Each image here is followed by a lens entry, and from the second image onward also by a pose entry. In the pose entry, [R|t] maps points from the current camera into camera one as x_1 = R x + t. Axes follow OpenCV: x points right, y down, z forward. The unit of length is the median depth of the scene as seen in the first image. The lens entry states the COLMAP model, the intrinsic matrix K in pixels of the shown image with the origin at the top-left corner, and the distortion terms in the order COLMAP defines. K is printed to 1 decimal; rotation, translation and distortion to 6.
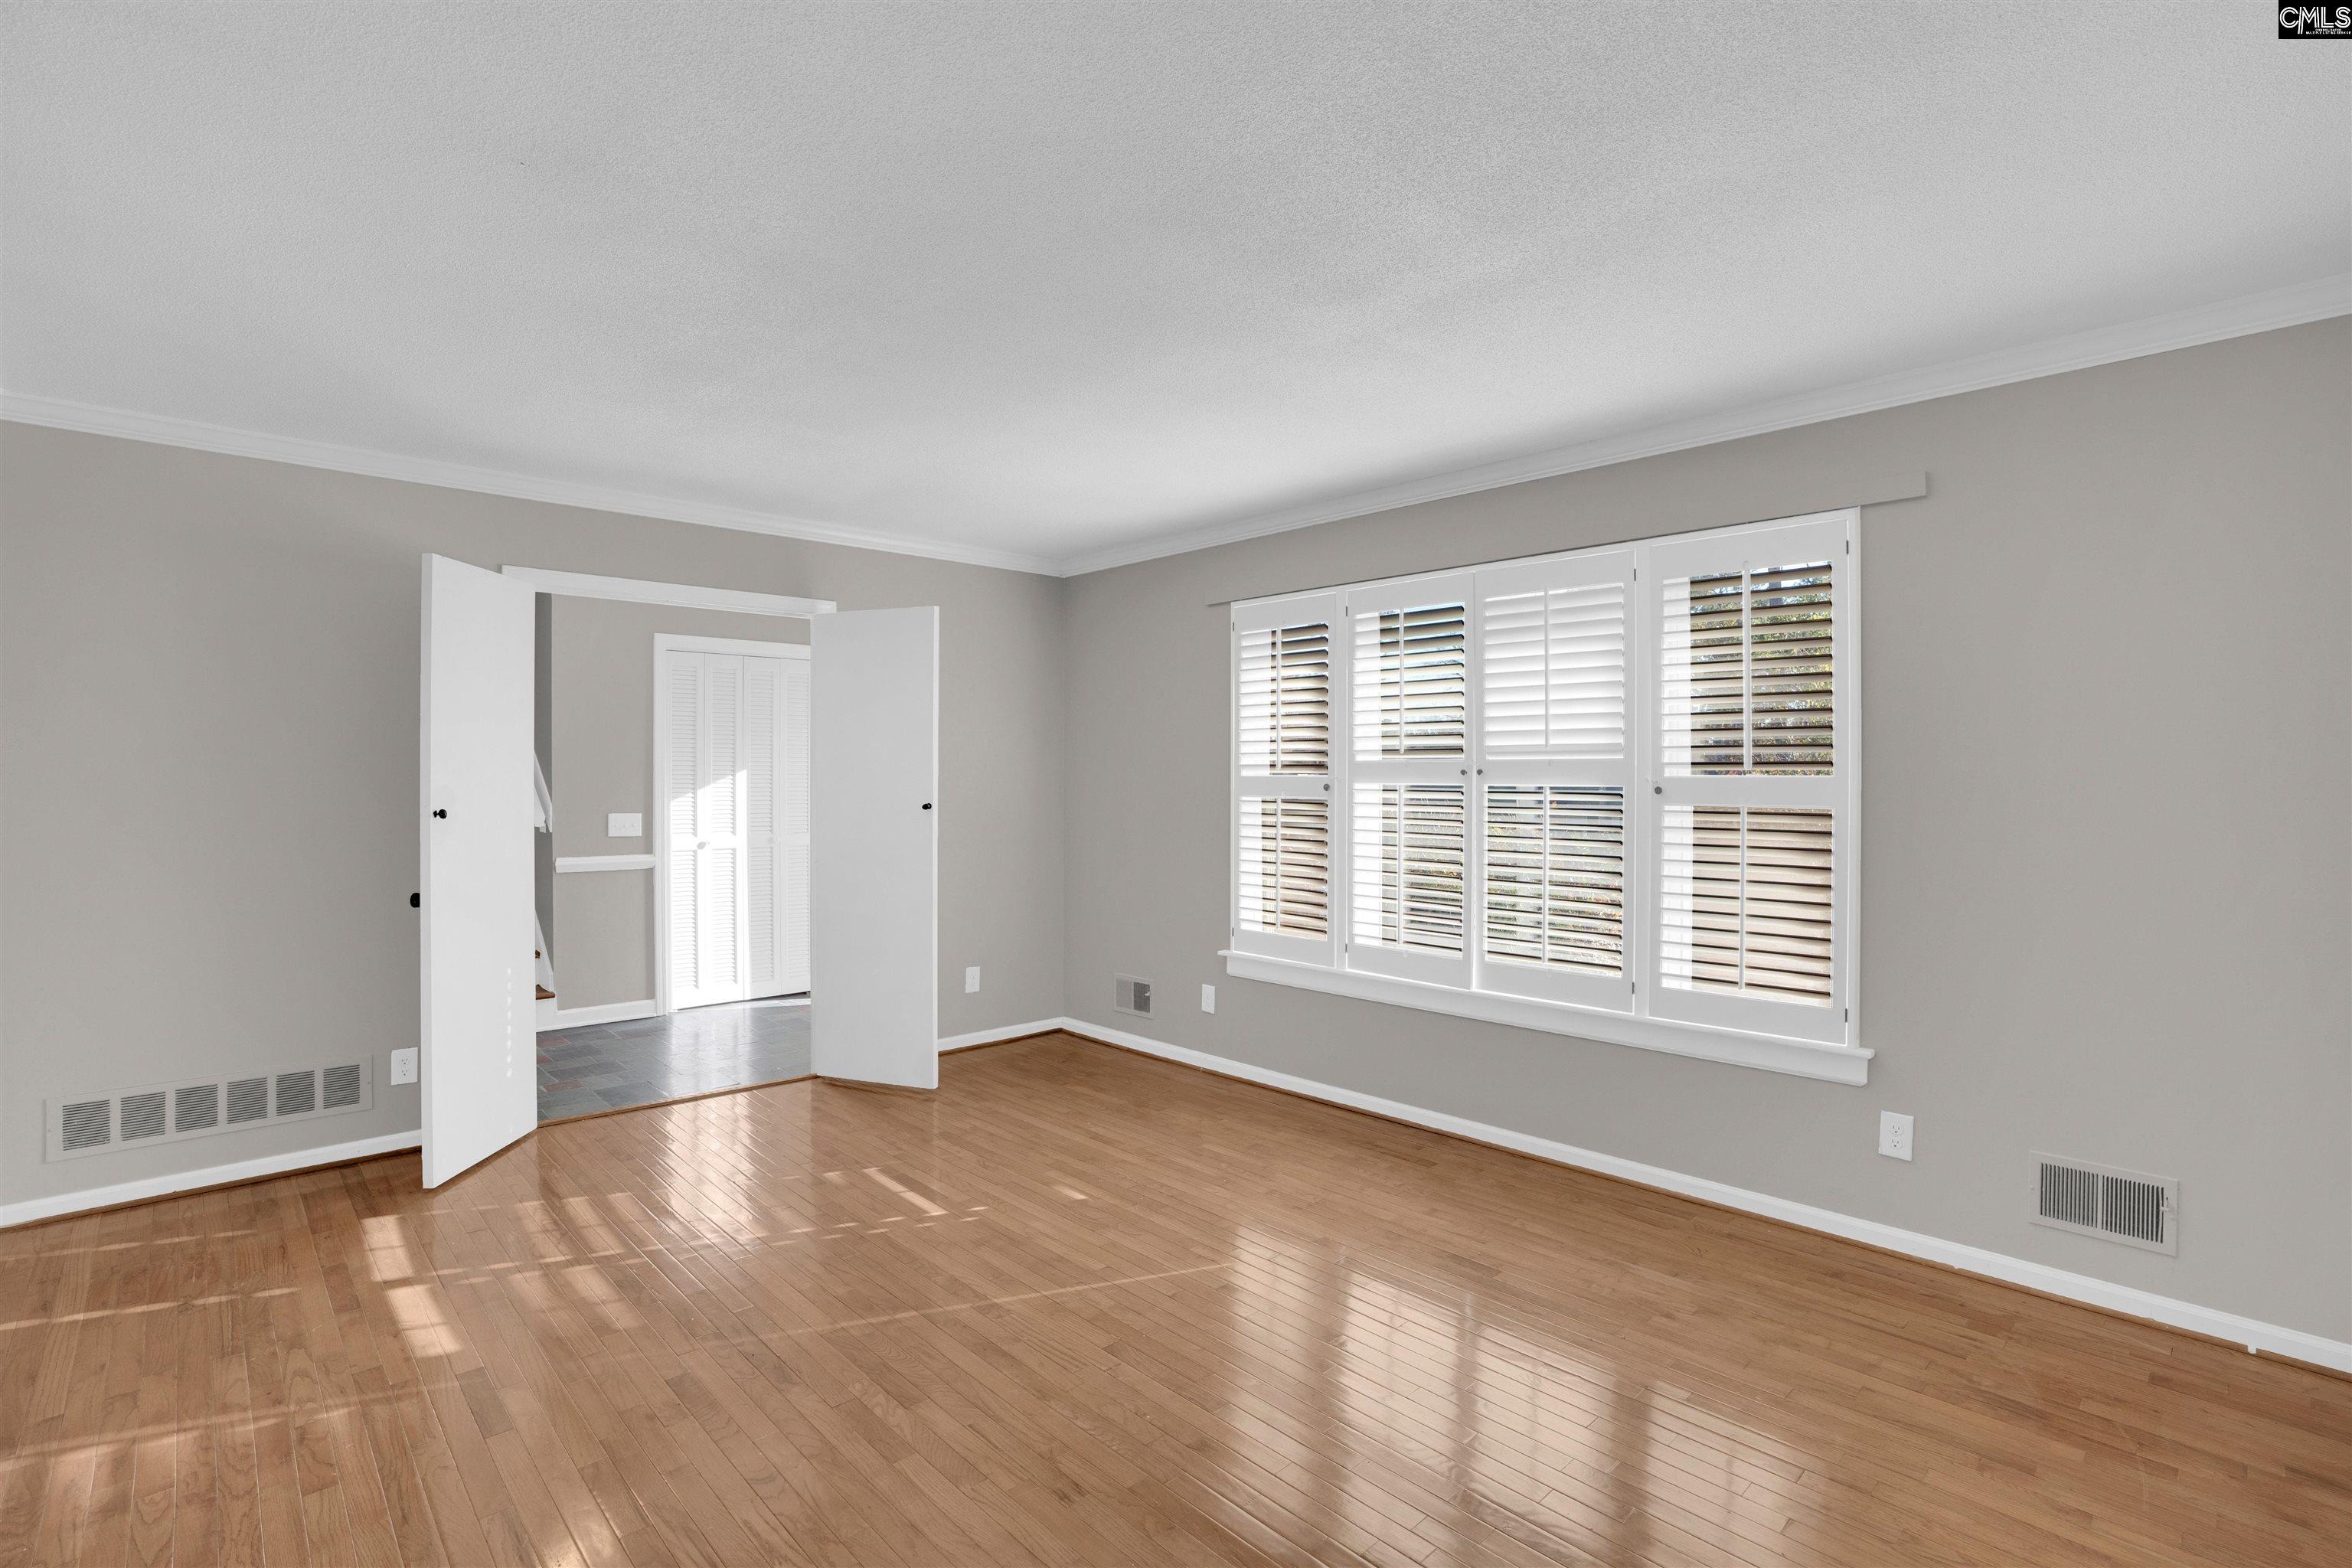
lens RADIAL K [[1149.2, 0, 1184.3], [0, 1149.2, 786.8], [0, 0, 1]] dist [-0.057507, 0.022413]
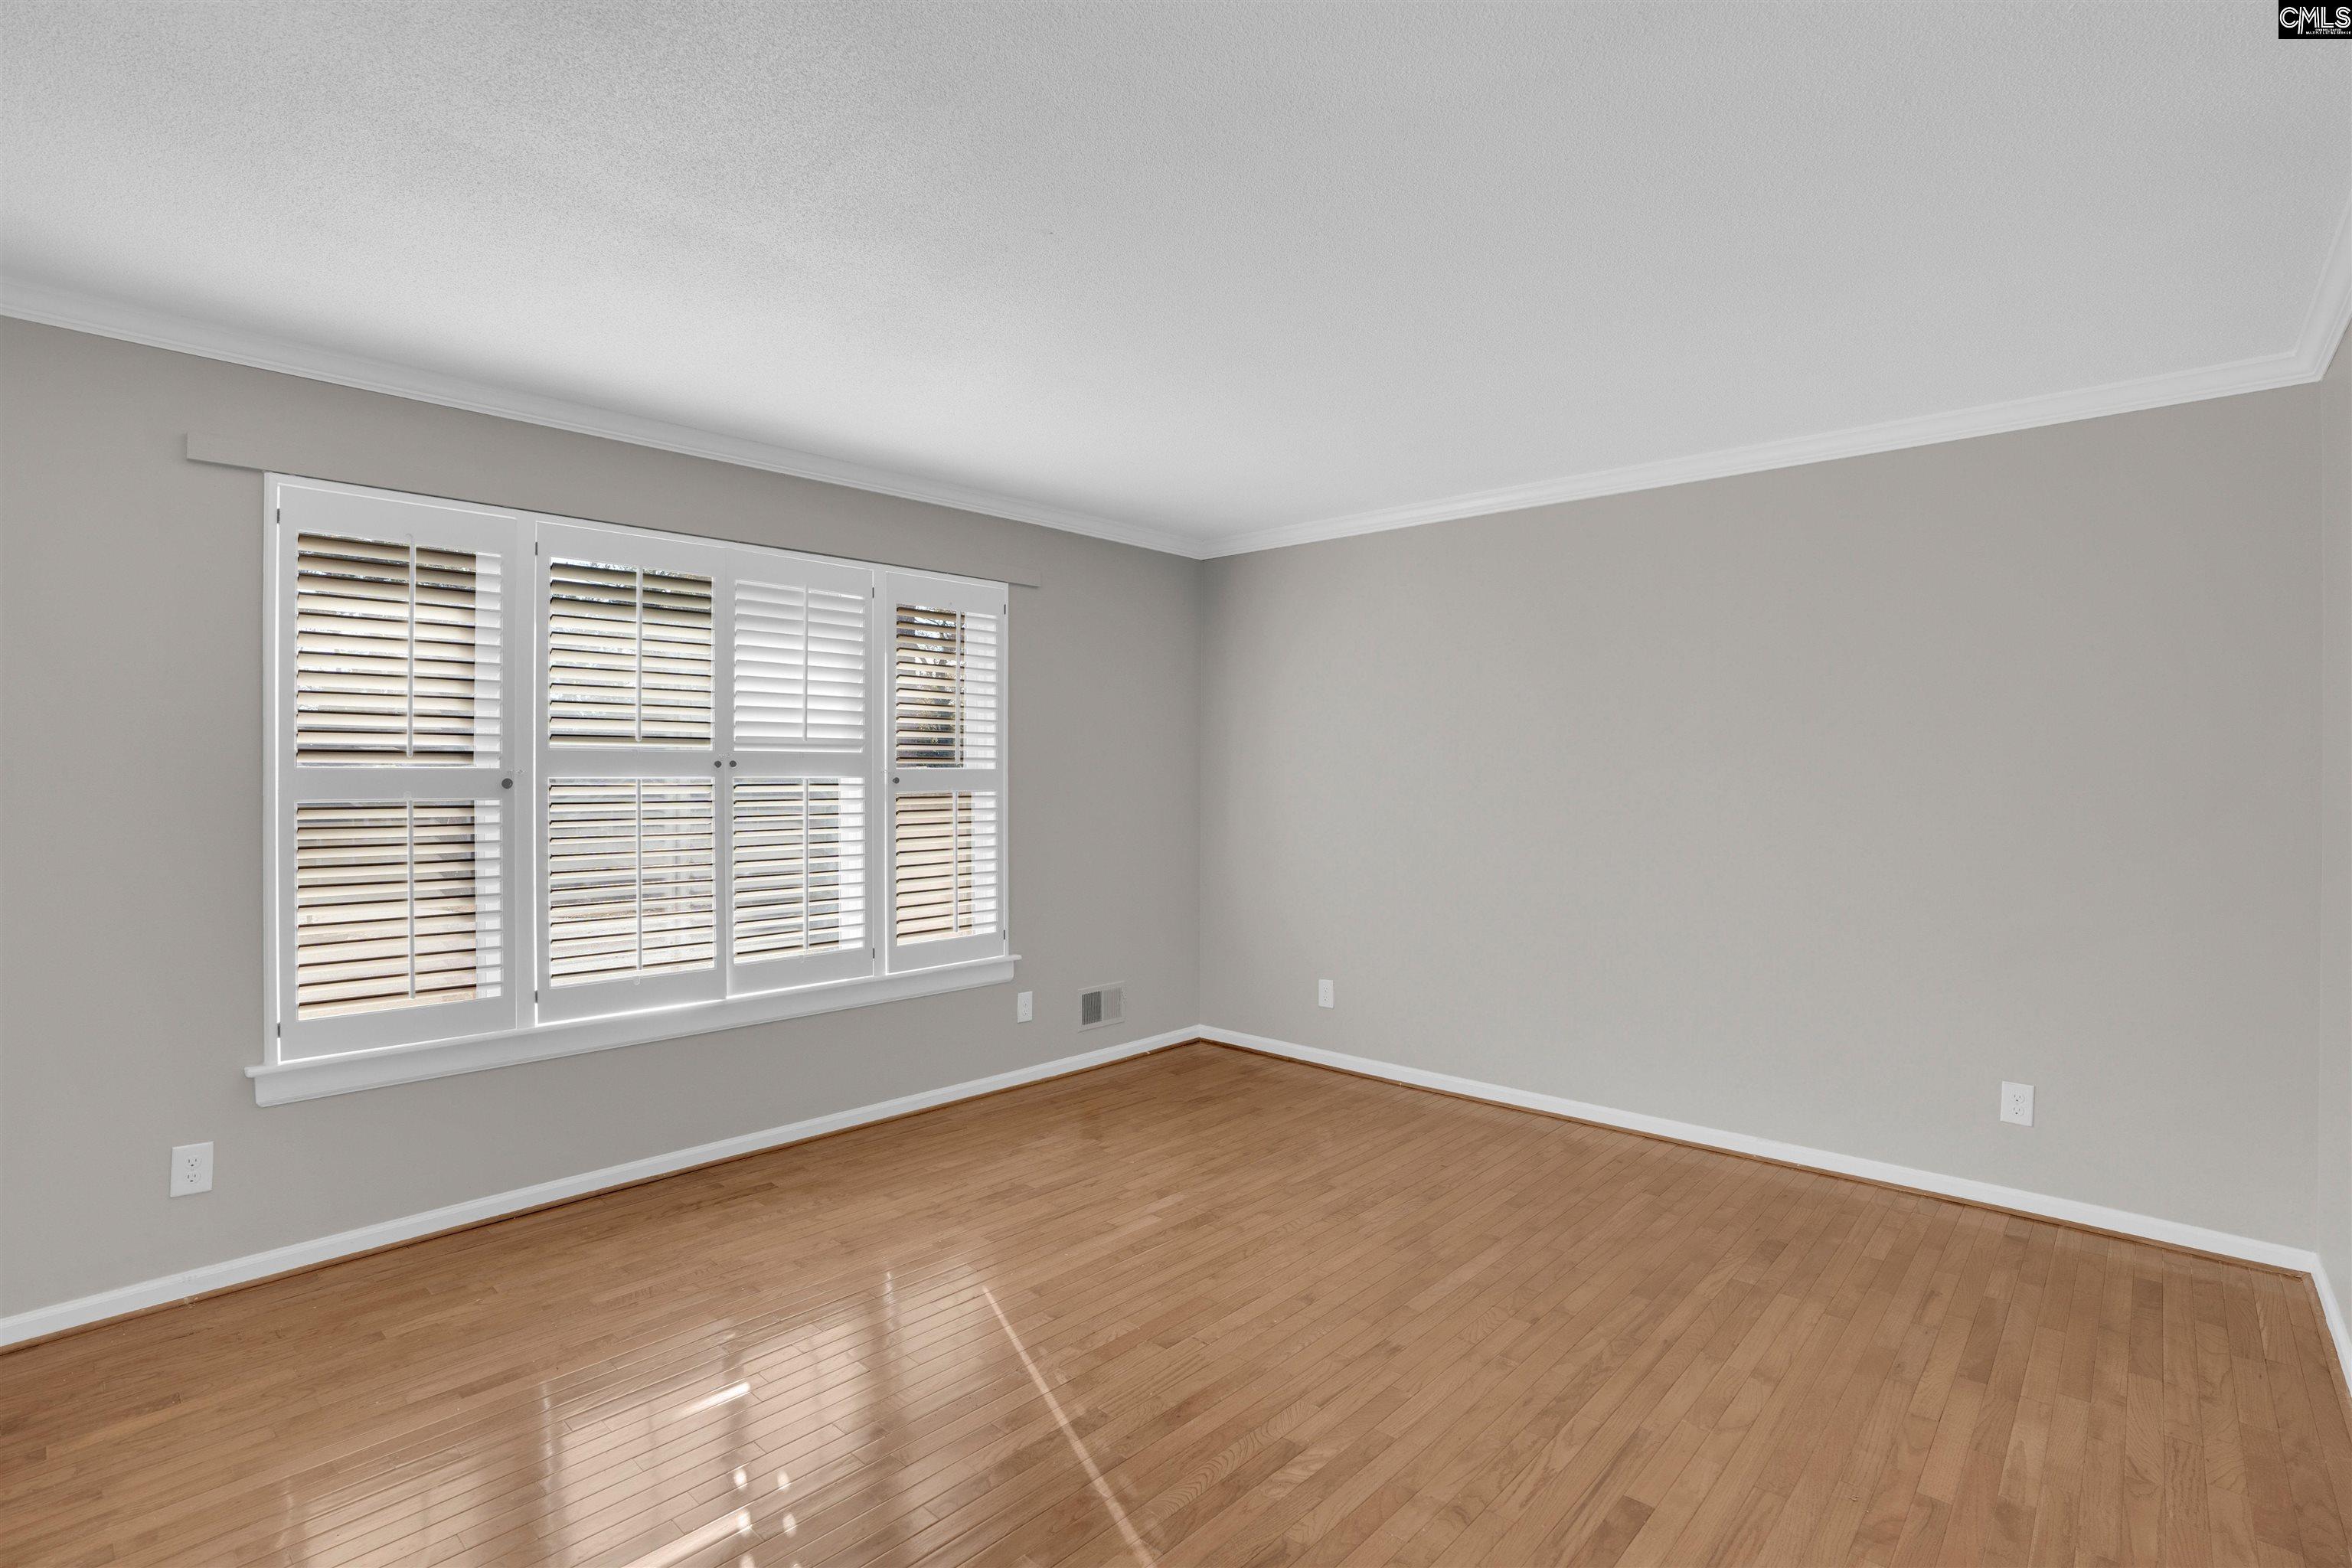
lens RADIAL K [[1149.2, 0, 1184.3], [0, 1149.2, 786.8], [0, 0, 1]] dist [-0.057507, 0.022413]
pose [[-0.106941, -0.016634, 0.994126, -0.803233], [0.004847, 0.999839, 0.017251, -0.009529], [-0.994254, 0.006663, -0.106844, 0.830917]]
